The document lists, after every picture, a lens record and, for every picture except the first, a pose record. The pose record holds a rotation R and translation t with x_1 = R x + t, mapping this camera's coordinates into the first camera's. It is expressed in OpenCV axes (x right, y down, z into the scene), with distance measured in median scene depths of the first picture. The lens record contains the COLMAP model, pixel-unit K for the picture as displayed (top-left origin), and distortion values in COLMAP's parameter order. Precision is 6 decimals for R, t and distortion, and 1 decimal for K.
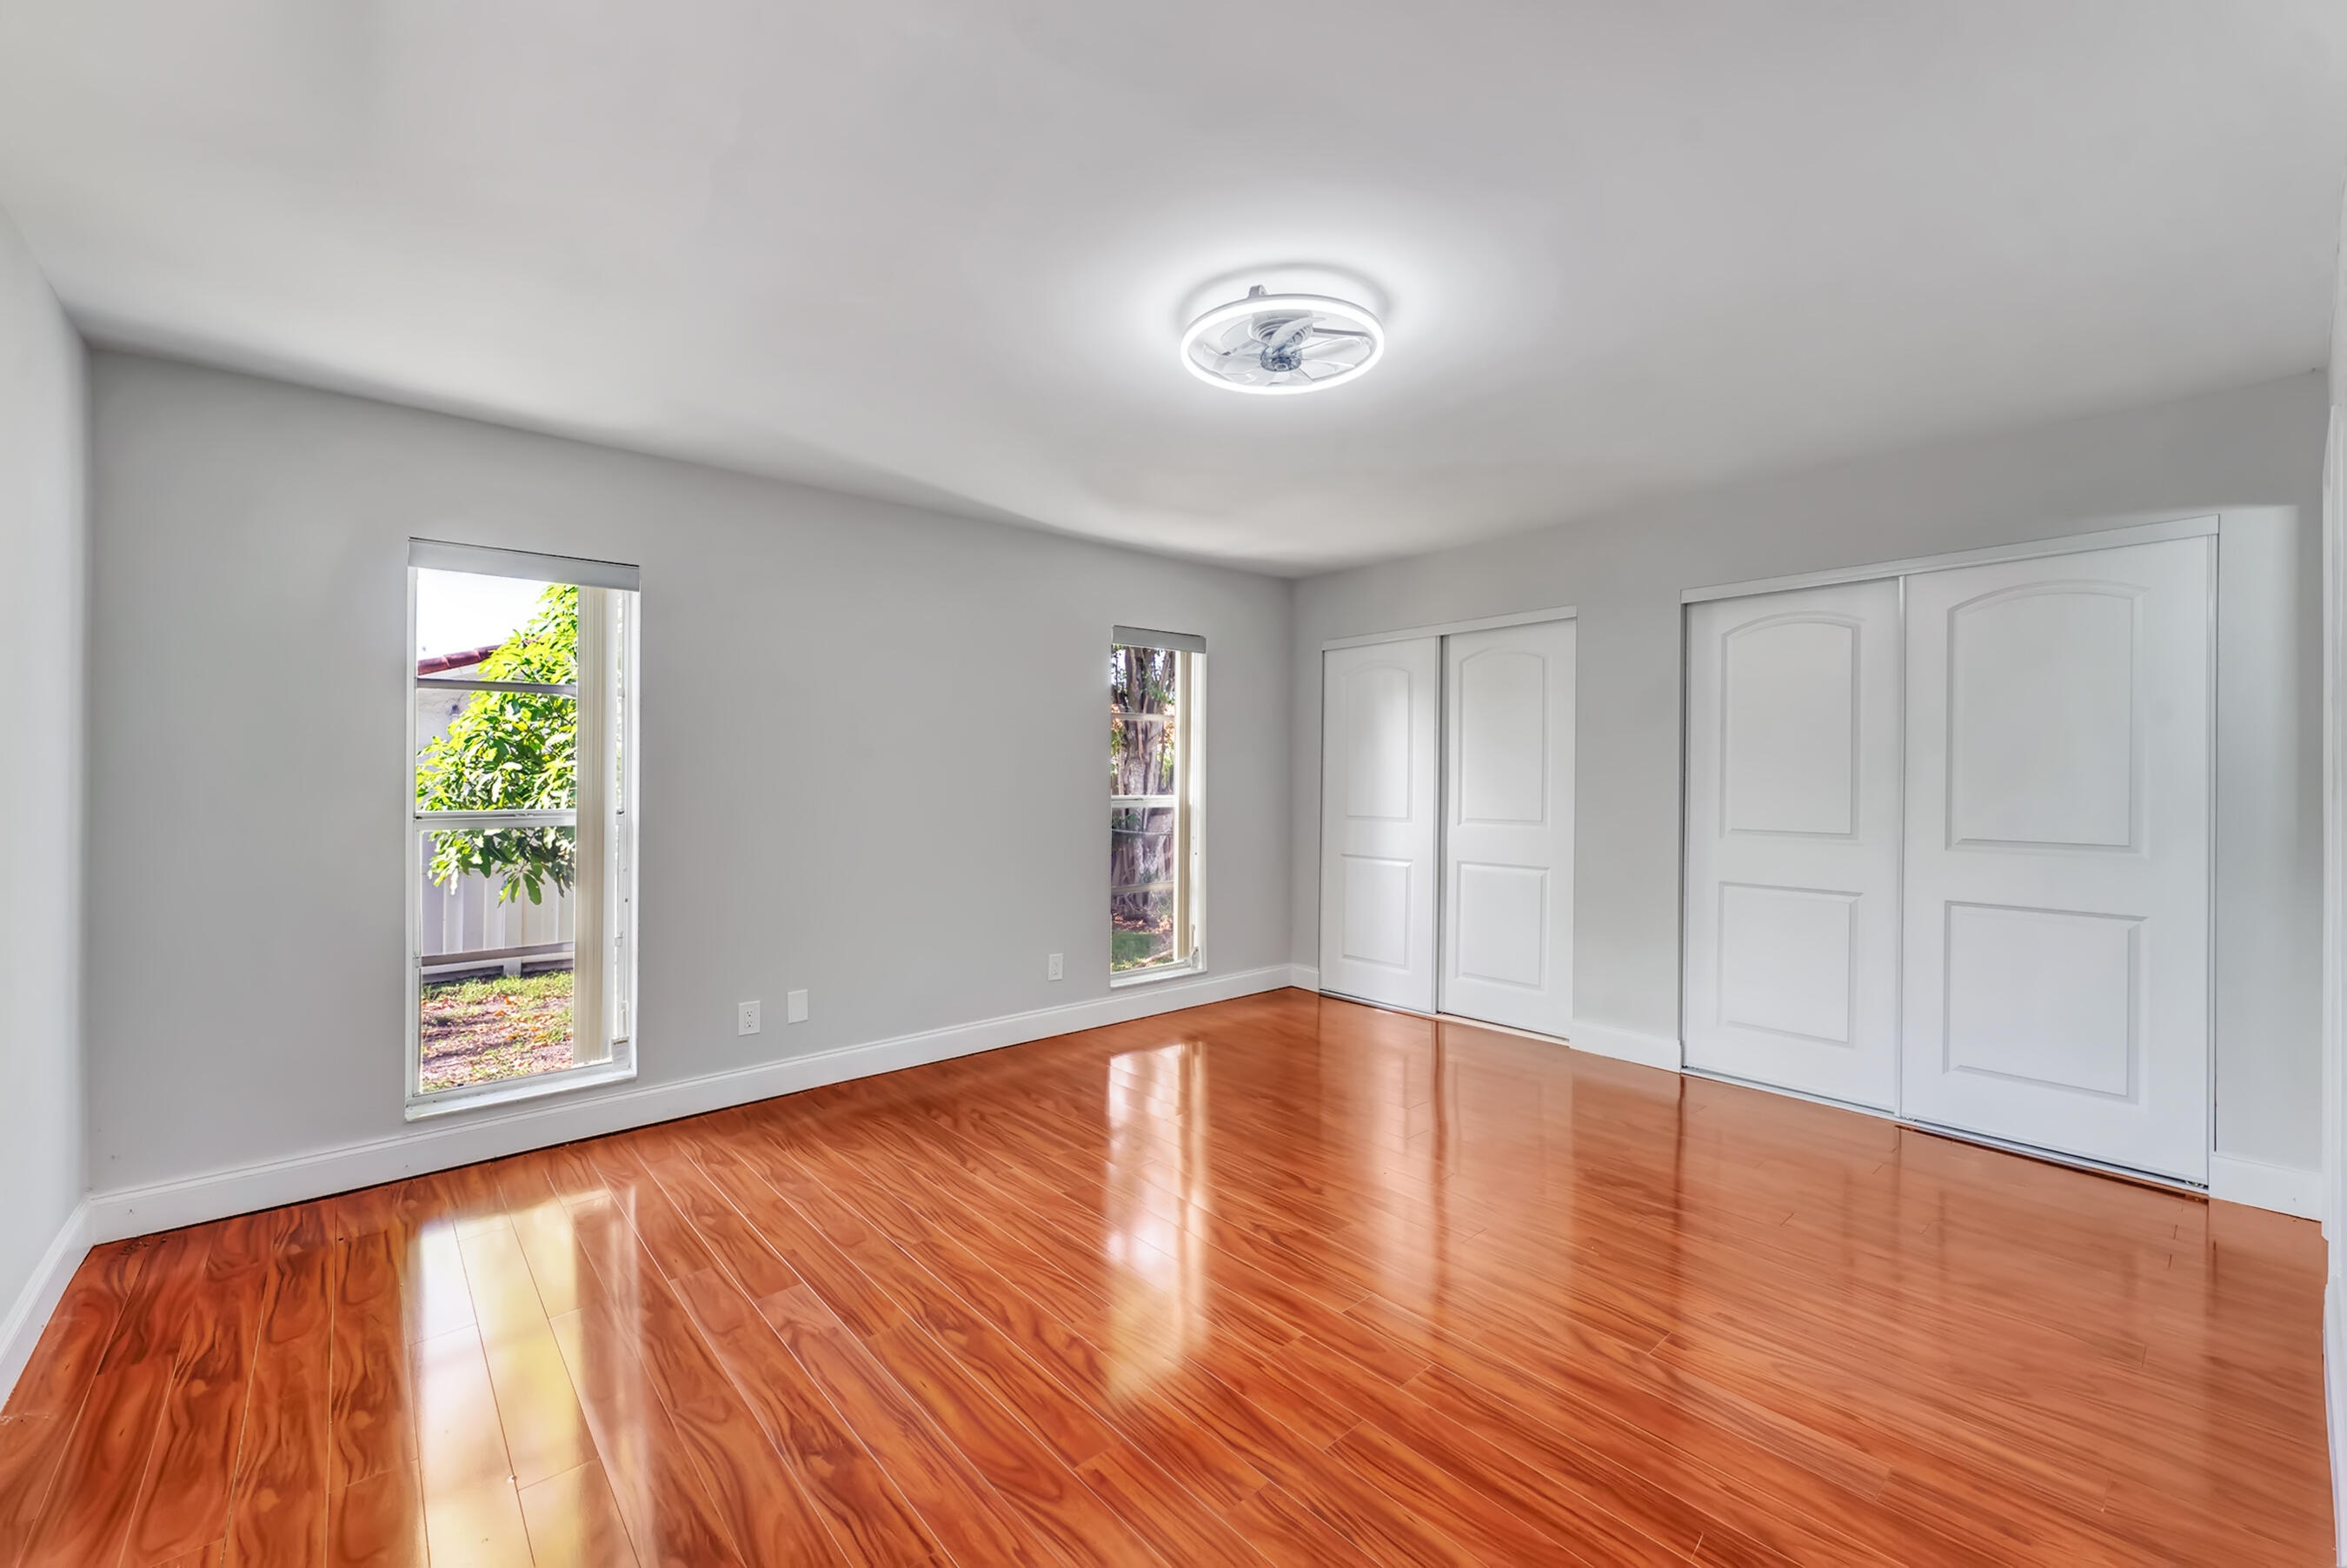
lens RADIAL K [[947.0, 0, 1173.5], [0, 947.0, 784.0], [0, 0, 1]] dist [0.003906, 0.000357]
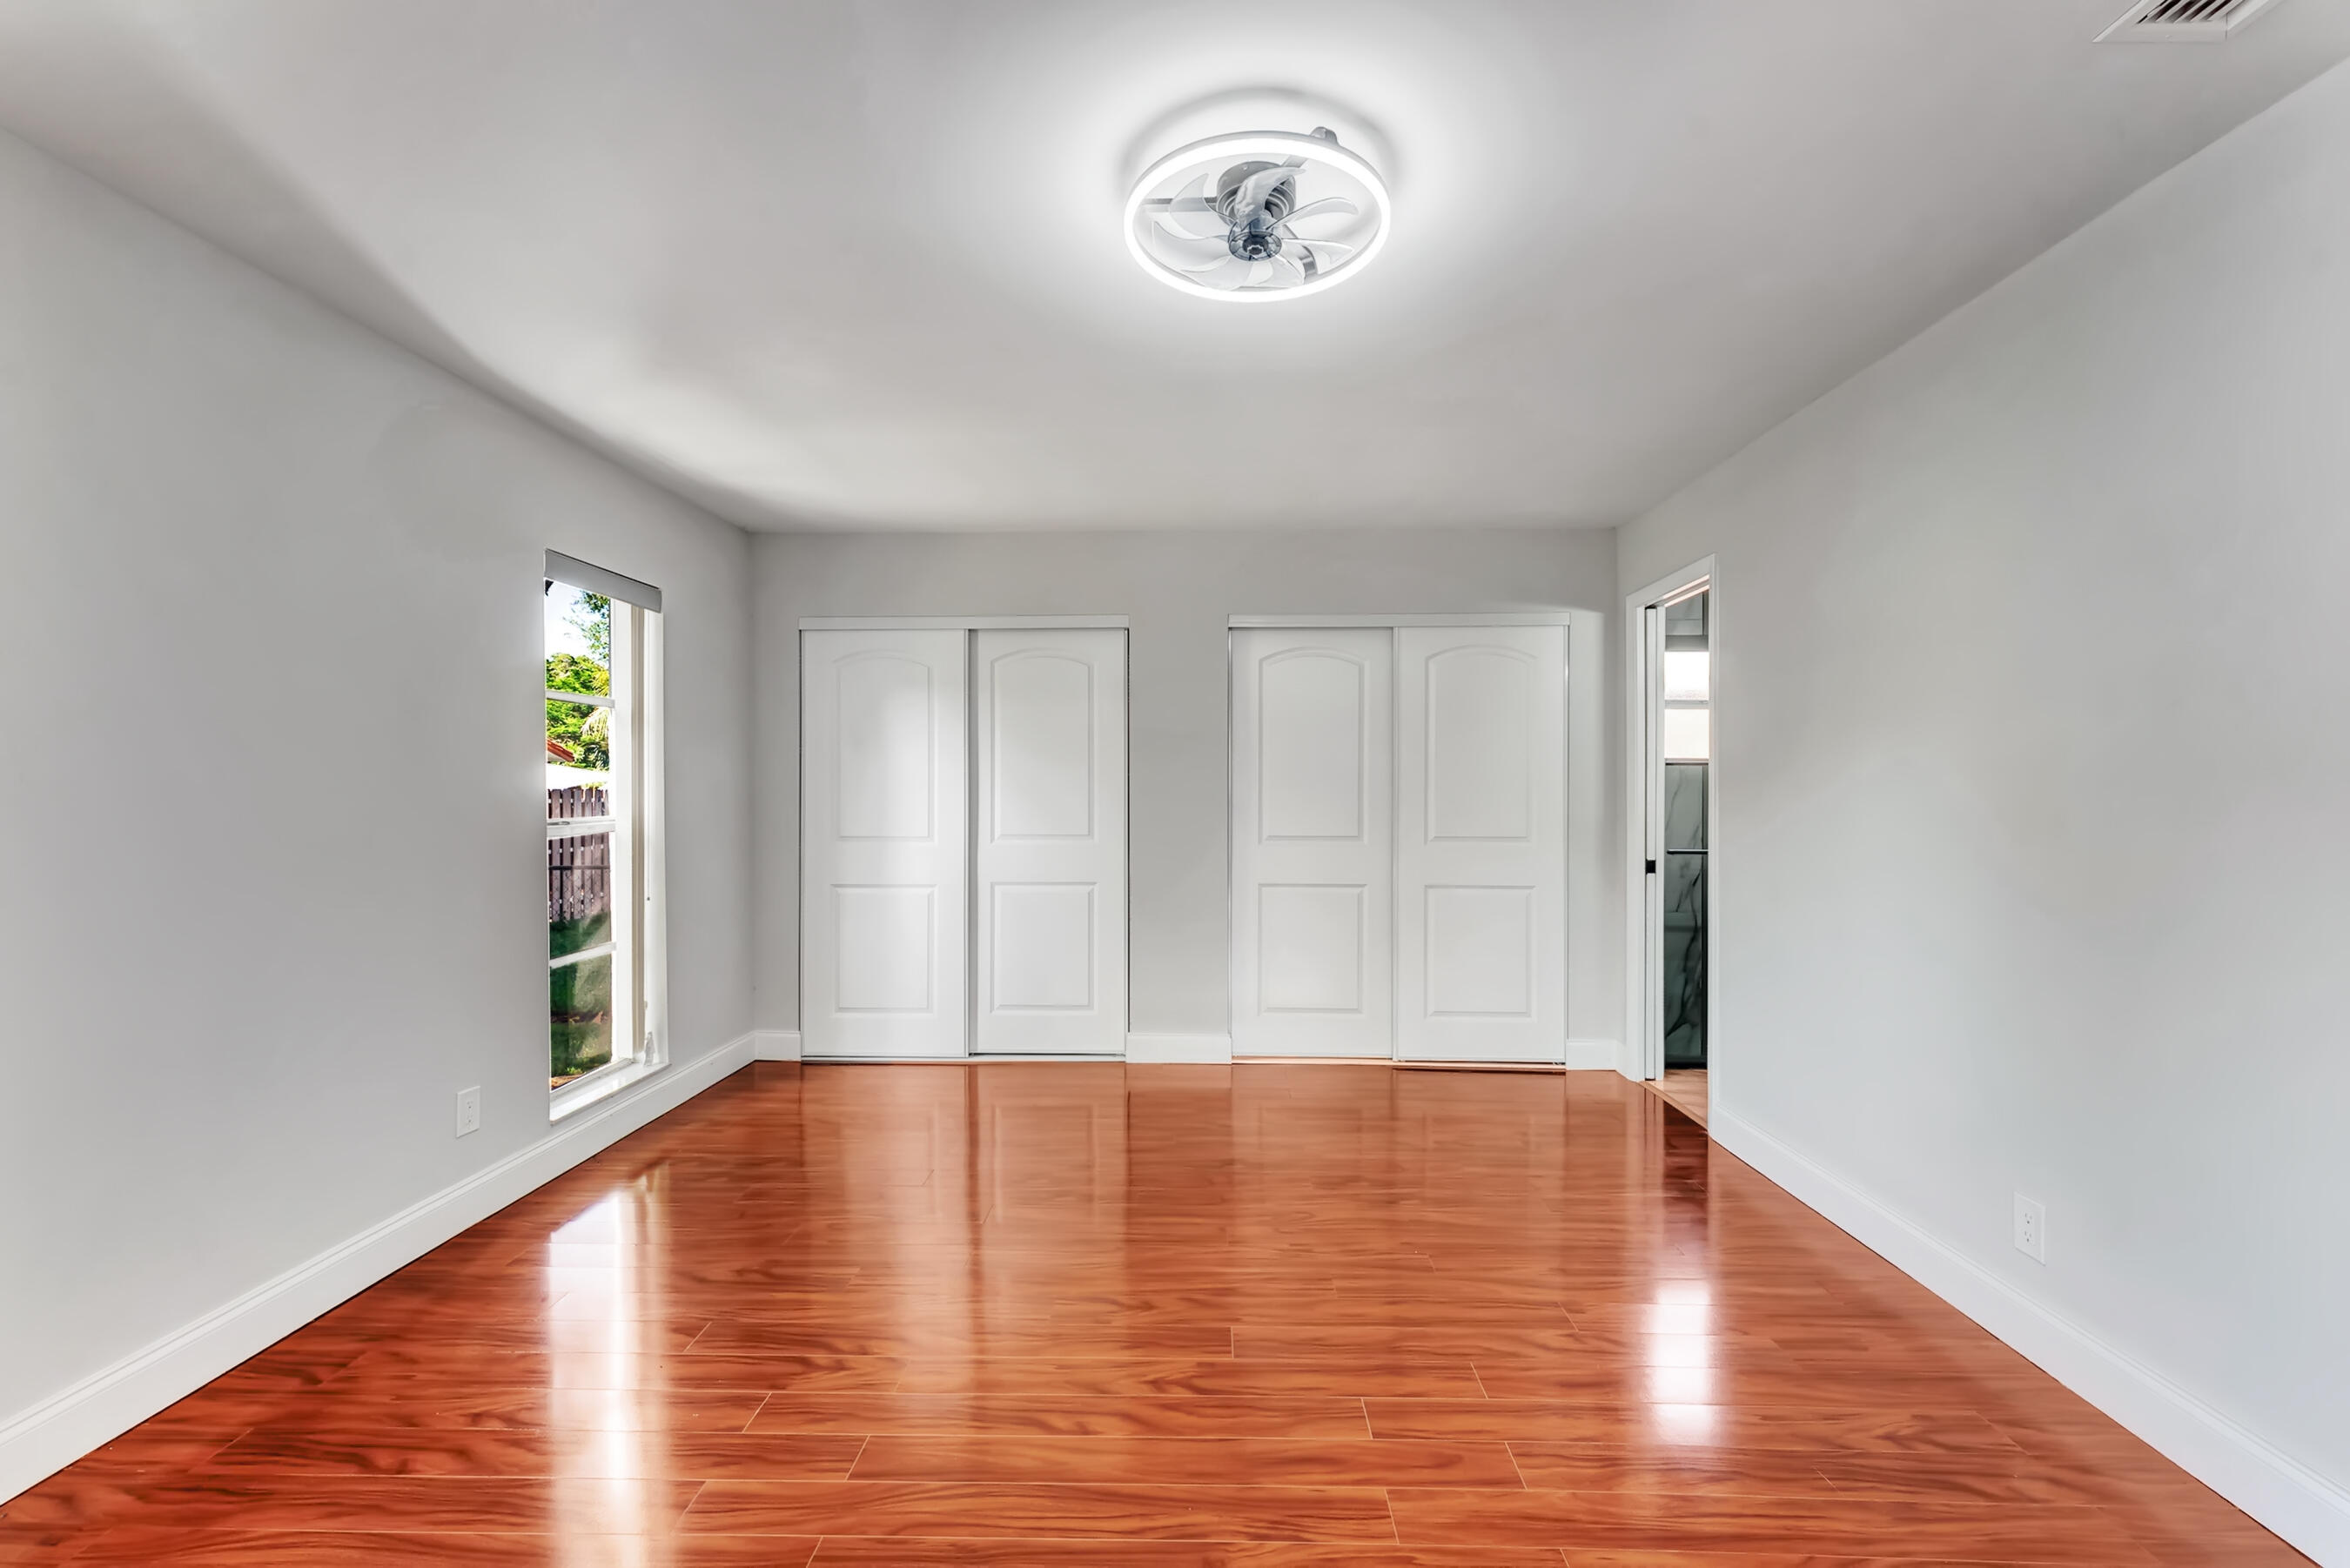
lens RADIAL K [[954.0, 0, 1175.1], [0, 954.0, 803.1], [0, 0, 1]] dist [0.001436, 0.000340]
pose [[0.676901, -0.011242, 0.735988, -0.249043], [0.006487, 0.999936, 0.009308, -0.001300], [-0.736045, -0.001526, 0.676931, 0.259754]]
